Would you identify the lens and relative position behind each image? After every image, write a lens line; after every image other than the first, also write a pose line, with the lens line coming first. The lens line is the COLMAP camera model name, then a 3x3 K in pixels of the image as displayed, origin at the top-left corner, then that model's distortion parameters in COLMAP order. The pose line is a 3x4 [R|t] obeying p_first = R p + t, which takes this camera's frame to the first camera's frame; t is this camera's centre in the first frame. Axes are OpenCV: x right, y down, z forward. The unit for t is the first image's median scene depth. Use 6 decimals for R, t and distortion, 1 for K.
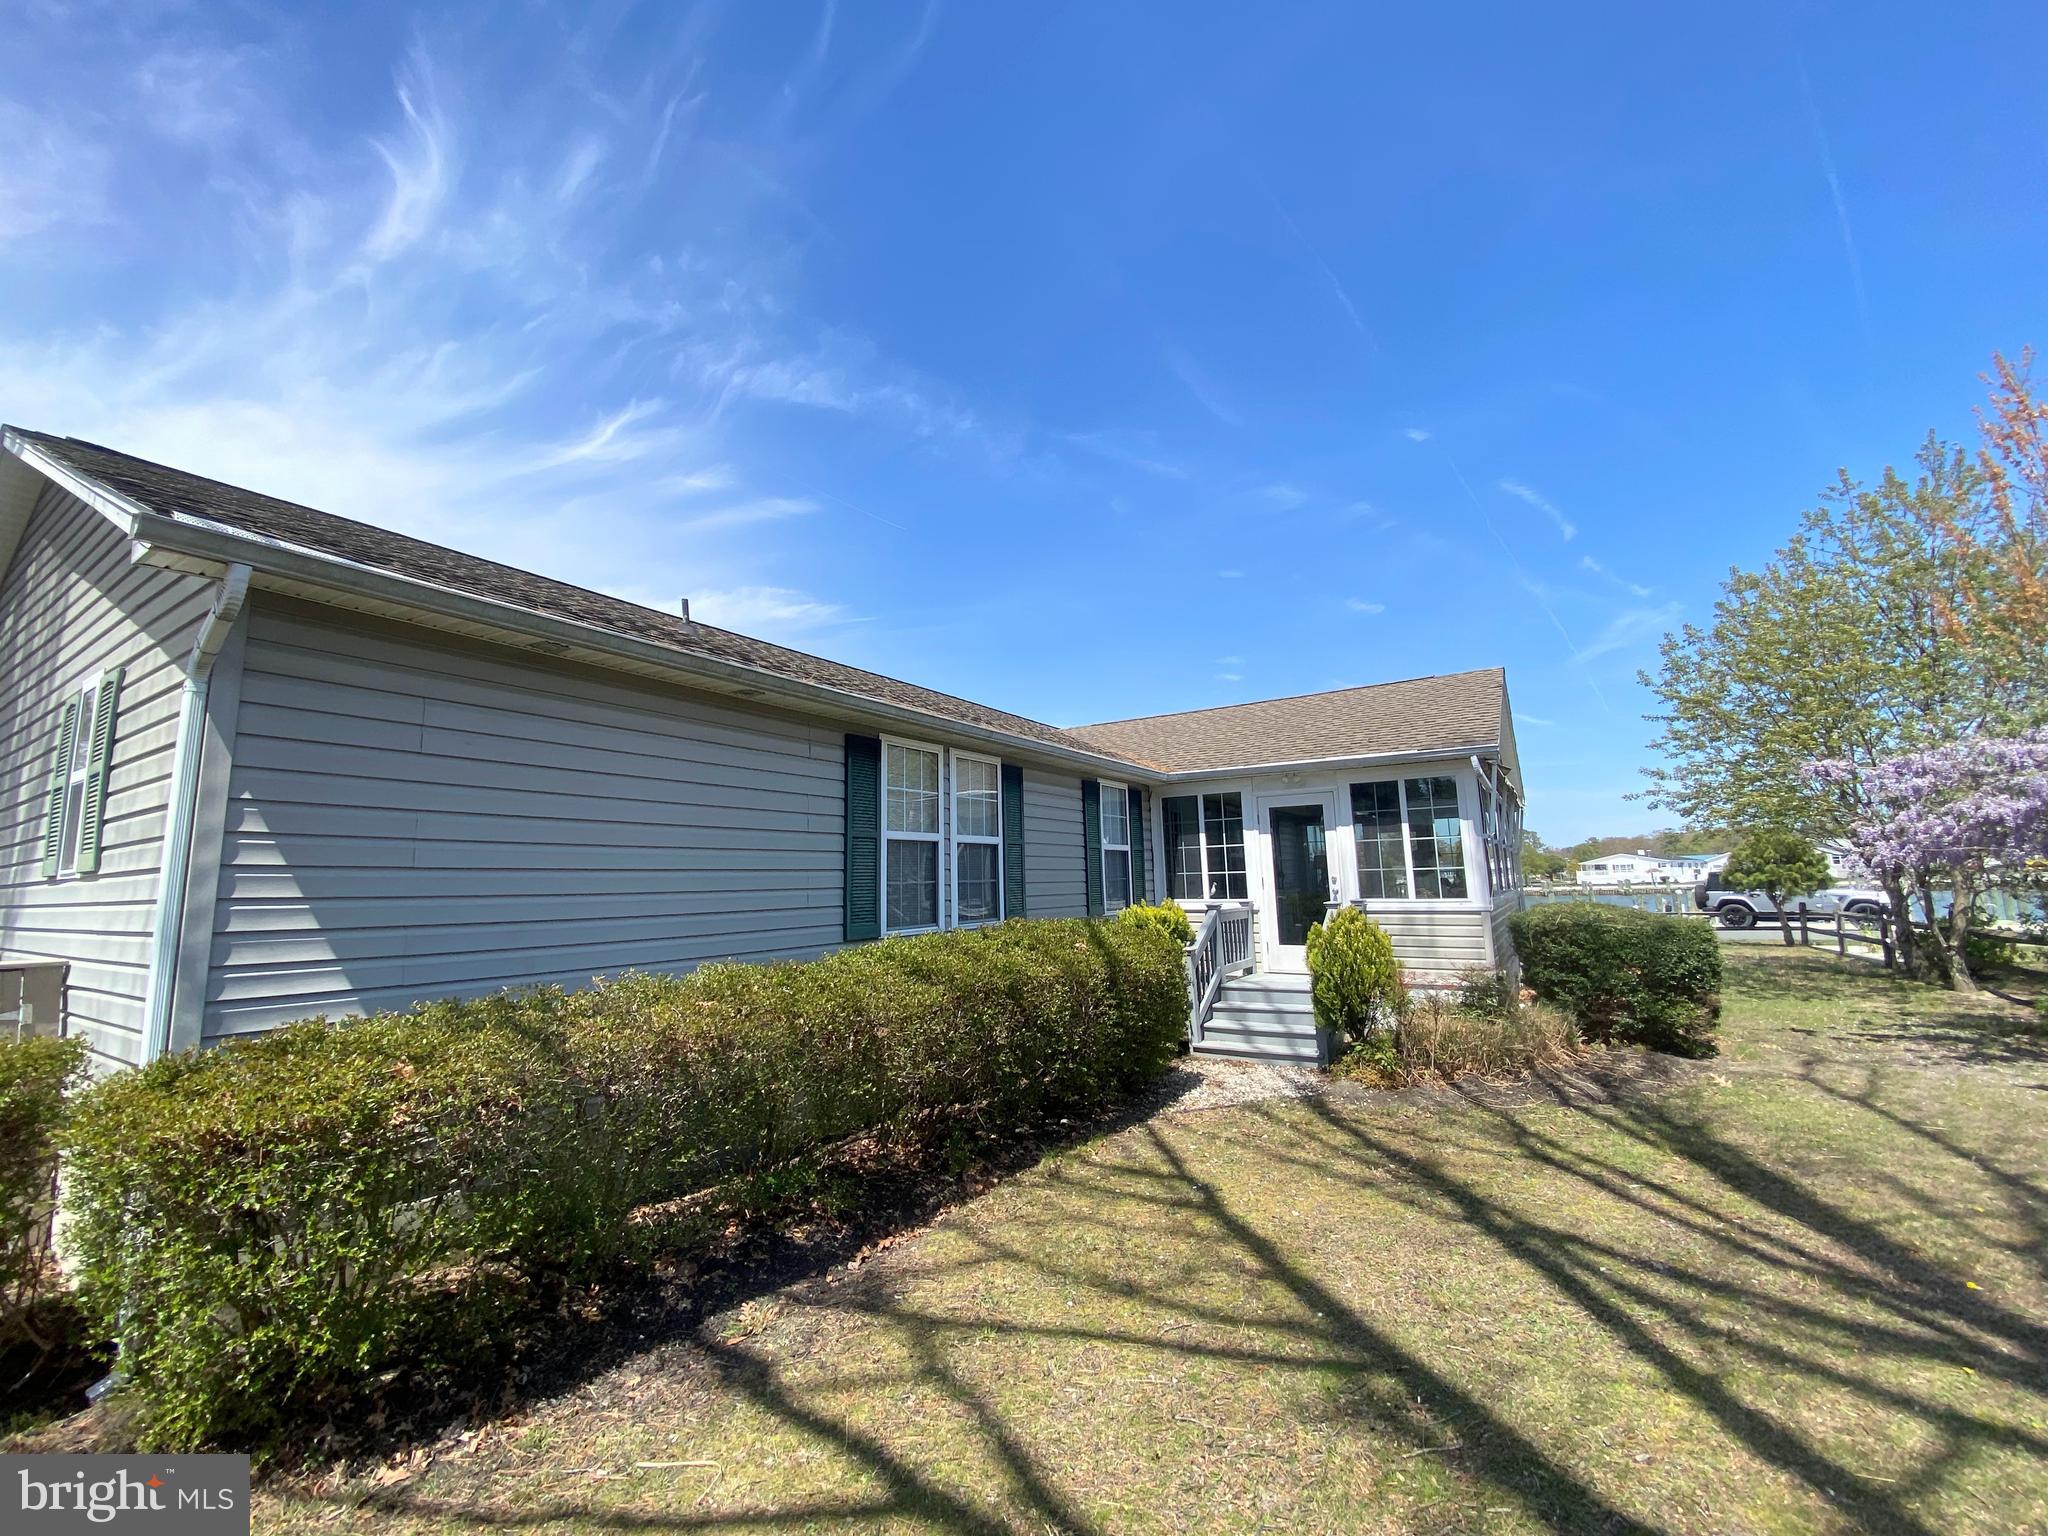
lens RADIAL K [[821.4, 0, 1023.5], [0, 821.4, 772.1], [0, 0, 1]] dist [-0.020784, -0.000631]
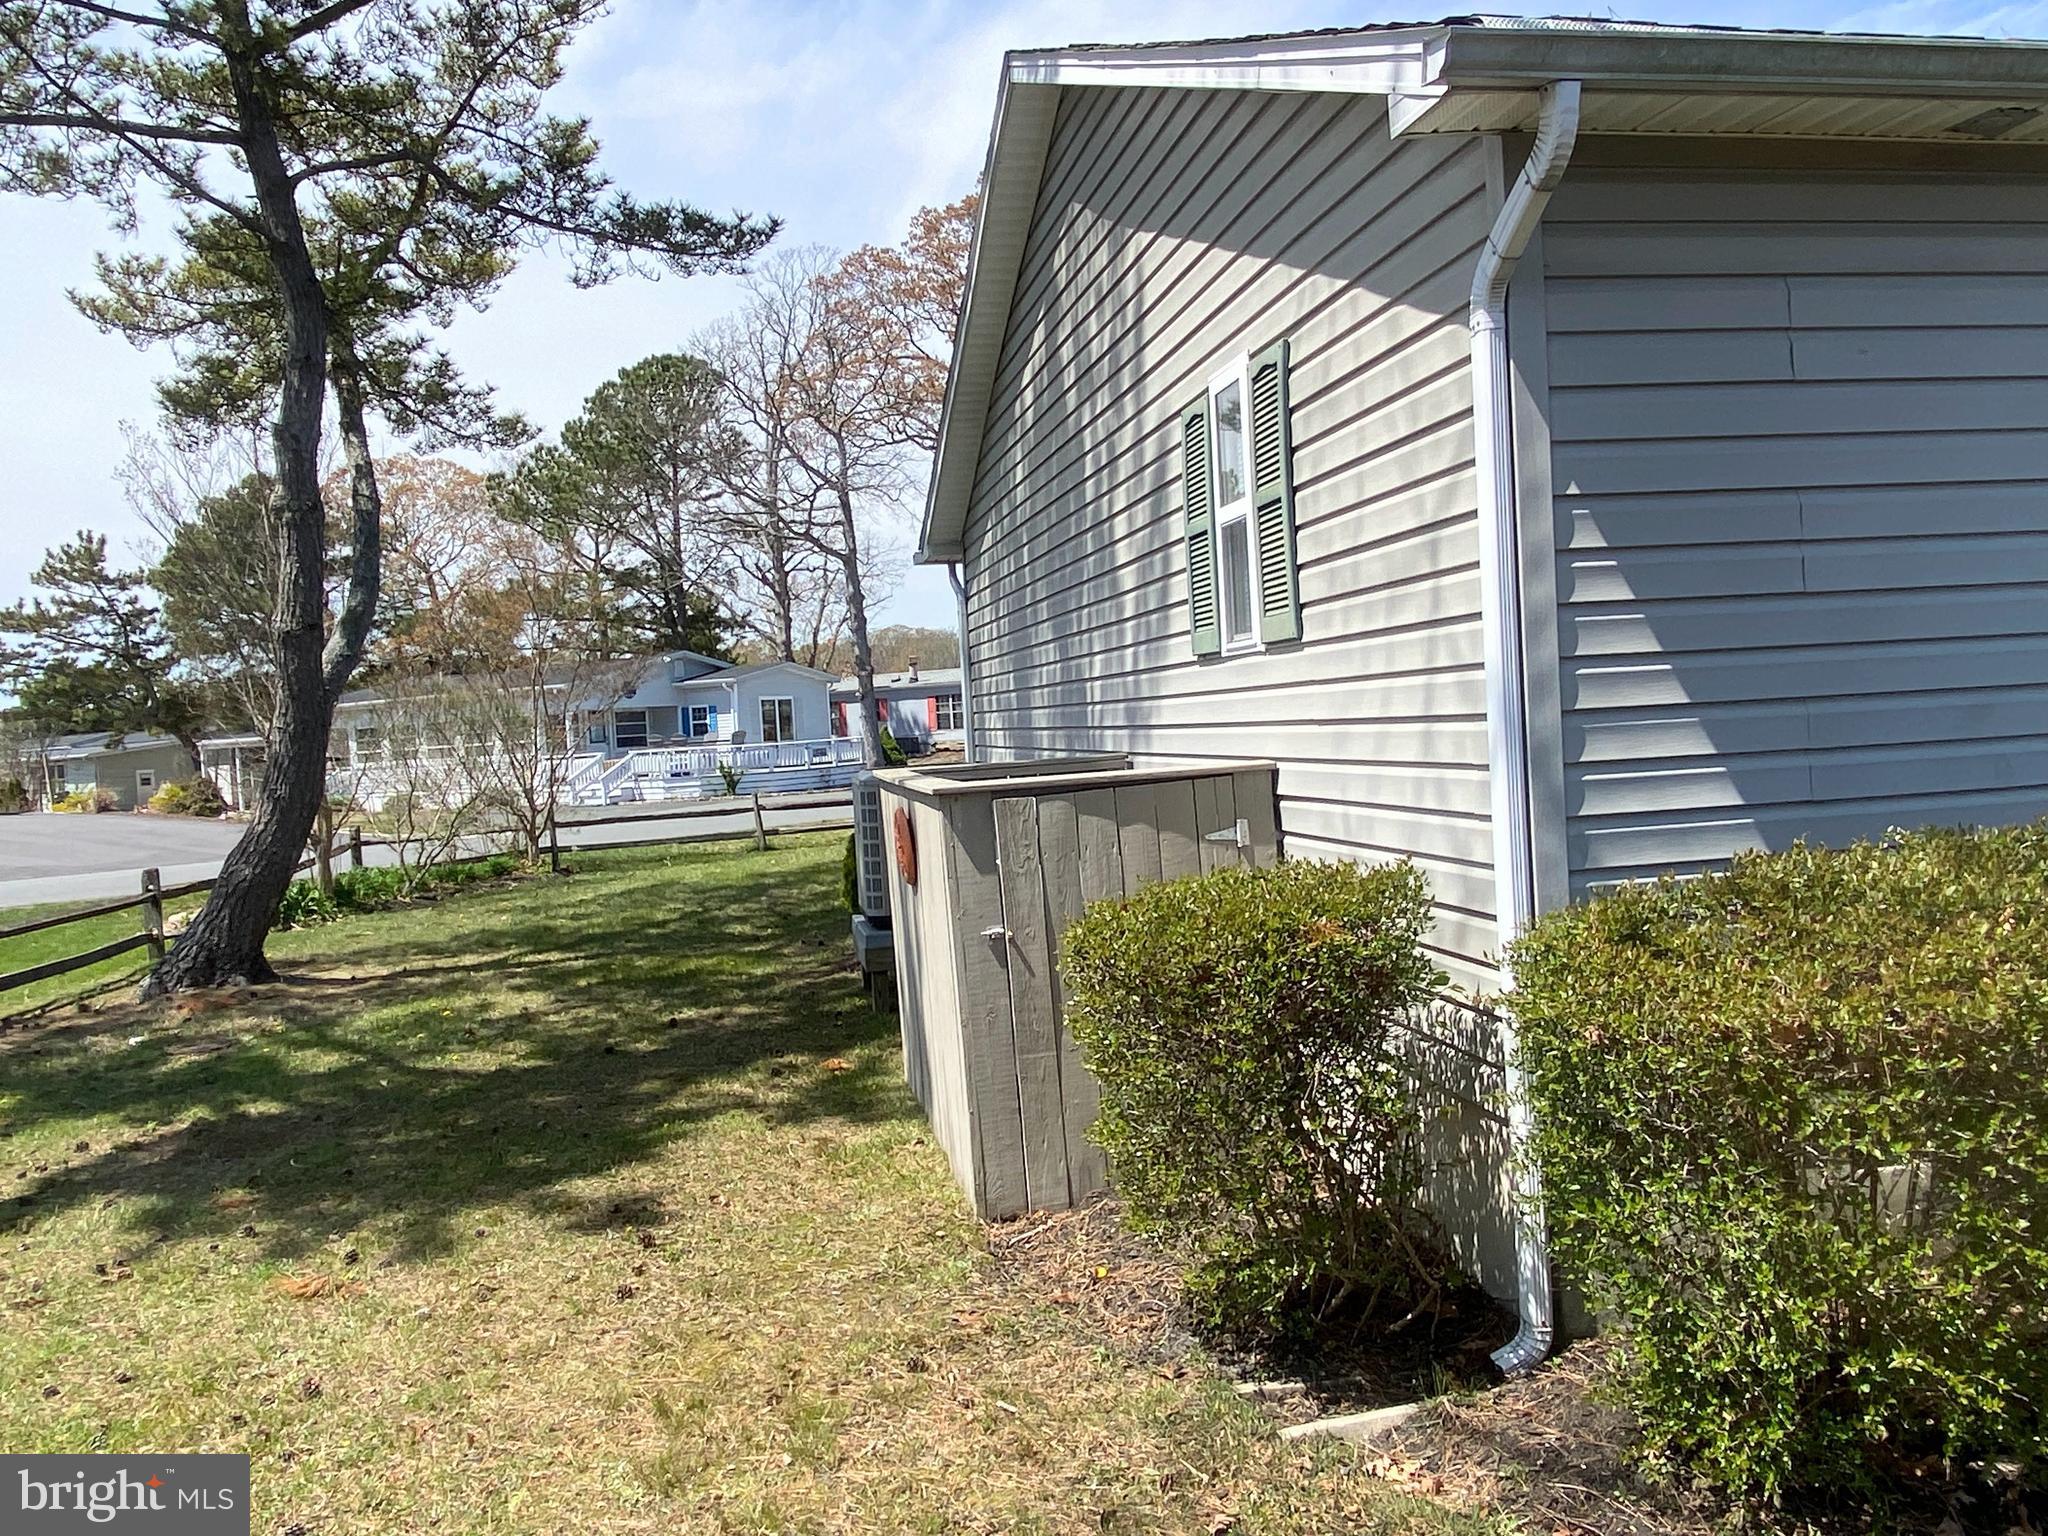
lens RADIAL K [[1478.7, 0, 1022.9], [0, 1478.7, 765.2], [0, 0, 1]] dist [0.012281, 0.002654]
pose [[0.687400, 0.005494, -0.726258, -0.373515], [0.146066, 0.978494, 0.145653, 0.007937], [0.711439, -0.206204, 0.671815, -0.078629]]
